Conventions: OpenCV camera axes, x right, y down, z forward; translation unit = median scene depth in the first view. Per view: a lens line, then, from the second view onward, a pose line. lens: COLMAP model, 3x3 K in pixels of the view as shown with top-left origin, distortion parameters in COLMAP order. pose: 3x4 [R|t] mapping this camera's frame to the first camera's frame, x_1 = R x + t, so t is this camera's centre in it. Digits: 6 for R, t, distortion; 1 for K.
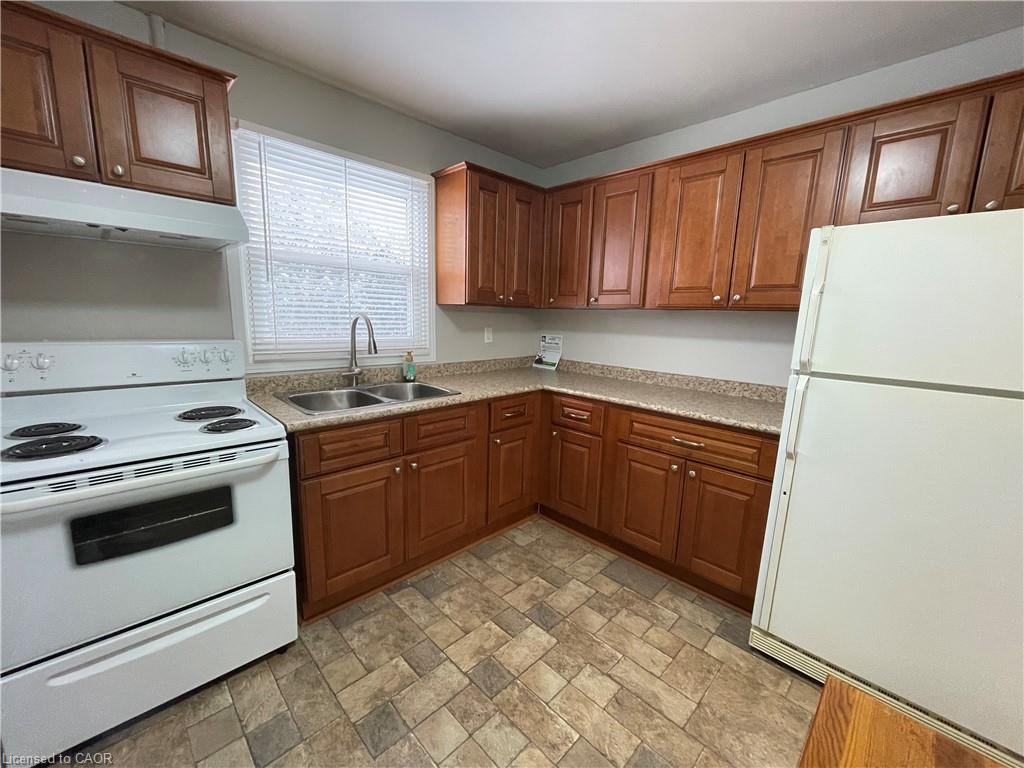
lens RADIAL K [[414.7, 0, 515.9], [0, 414.7, 388.3], [0, 0, 1]] dist [-0.000575, 0.001208]
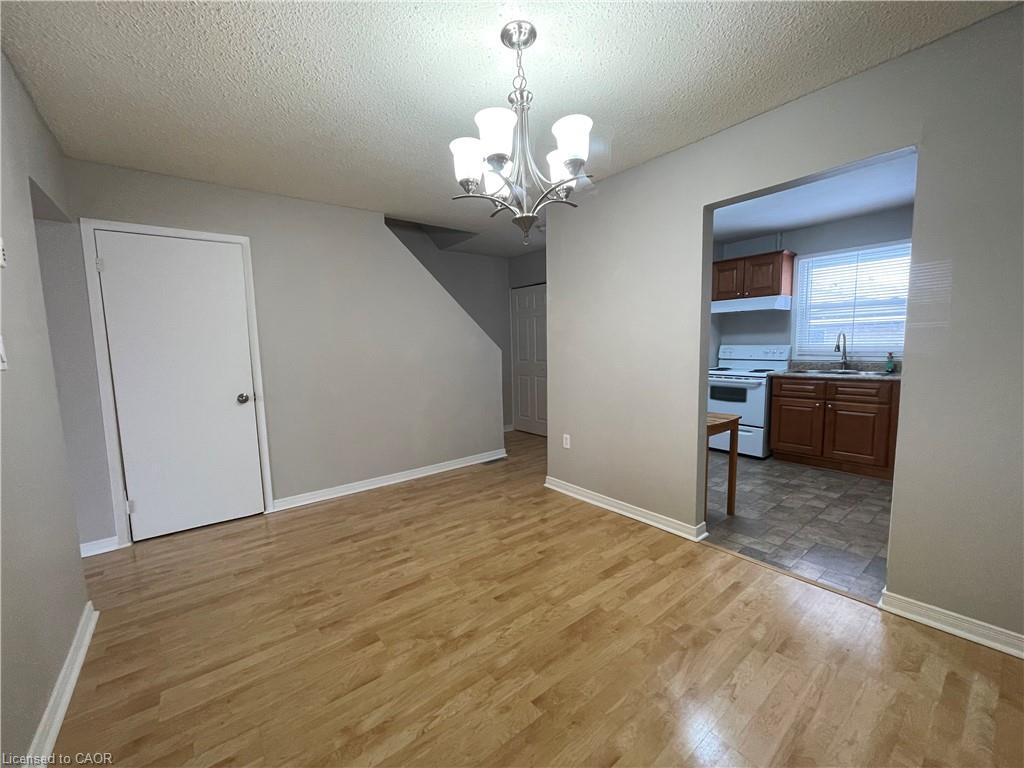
lens RADIAL K [[414.7, 0, 507.9], [0, 414.7, 385.2], [0, 0, 1]] dist [-0.000575, 0.001208]
pose [[-0.121789, 0.072783, -0.989884, 2.265340], [-0.161572, 0.982552, 0.092123, 0.185727], [0.979317, 0.171157, -0.107904, -0.366957]]
